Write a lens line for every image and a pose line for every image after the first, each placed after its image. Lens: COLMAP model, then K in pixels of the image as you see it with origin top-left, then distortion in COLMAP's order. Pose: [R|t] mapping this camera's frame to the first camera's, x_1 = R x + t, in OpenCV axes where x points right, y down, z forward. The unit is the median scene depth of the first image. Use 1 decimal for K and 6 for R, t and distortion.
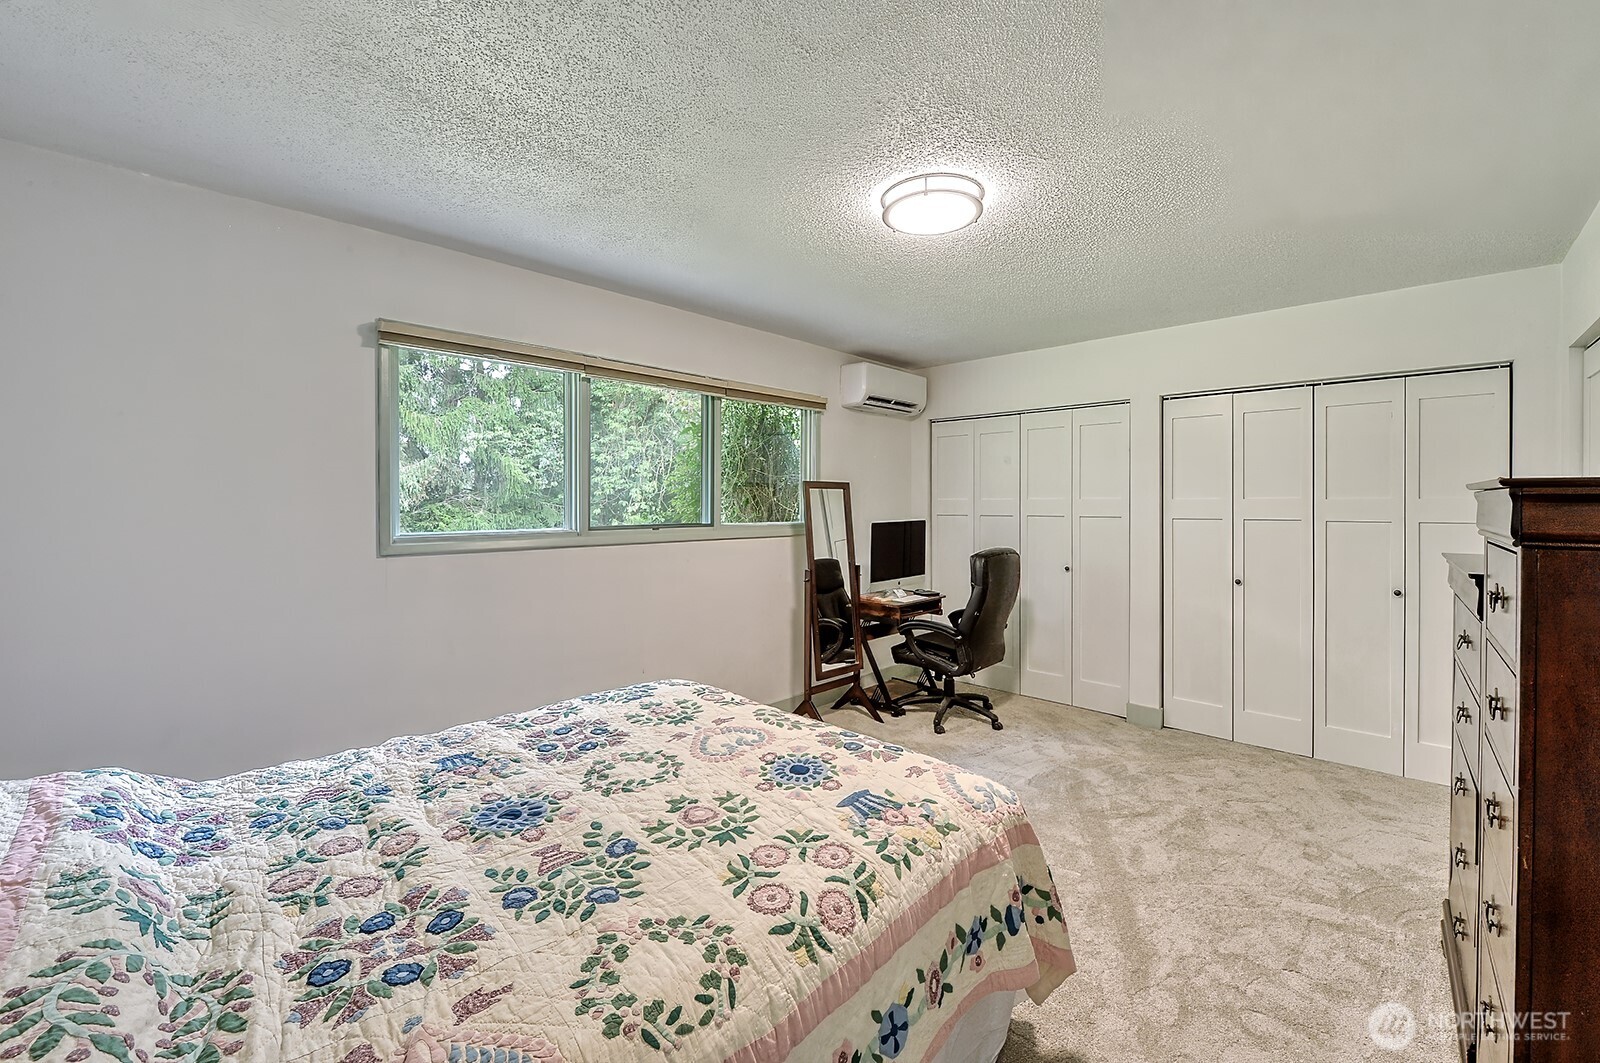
lens RADIAL K [[642.0, 0, 832.1], [0, 642.0, 521.6], [0, 0, 1]] dist [-0.010402, -0.000033]
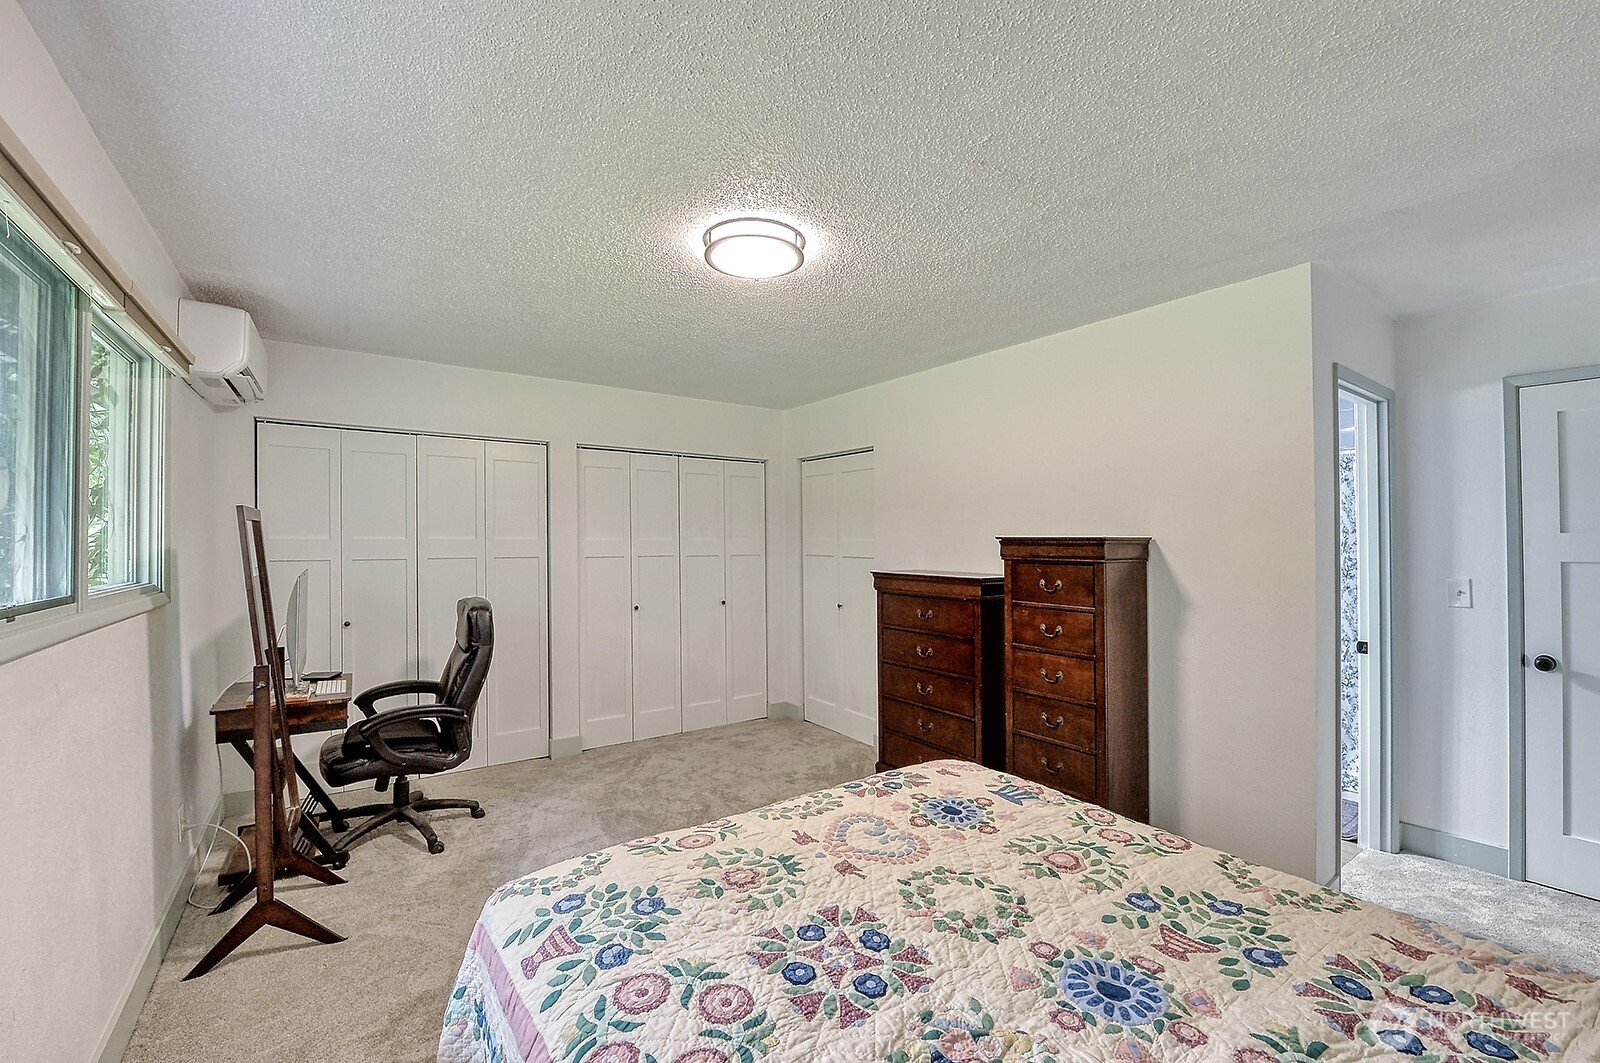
lens RADIAL K [[630.2, 0, 796.4], [0, 630.2, 541.7], [0, 0, 1]] dist [-0.028919, 0.002486]
pose [[0.231066, 0.000256, 0.972938, -0.989957], [0.027818, 0.999589, -0.006870, -0.034609], [-0.972540, 0.028653, 0.230964, 0.925470]]
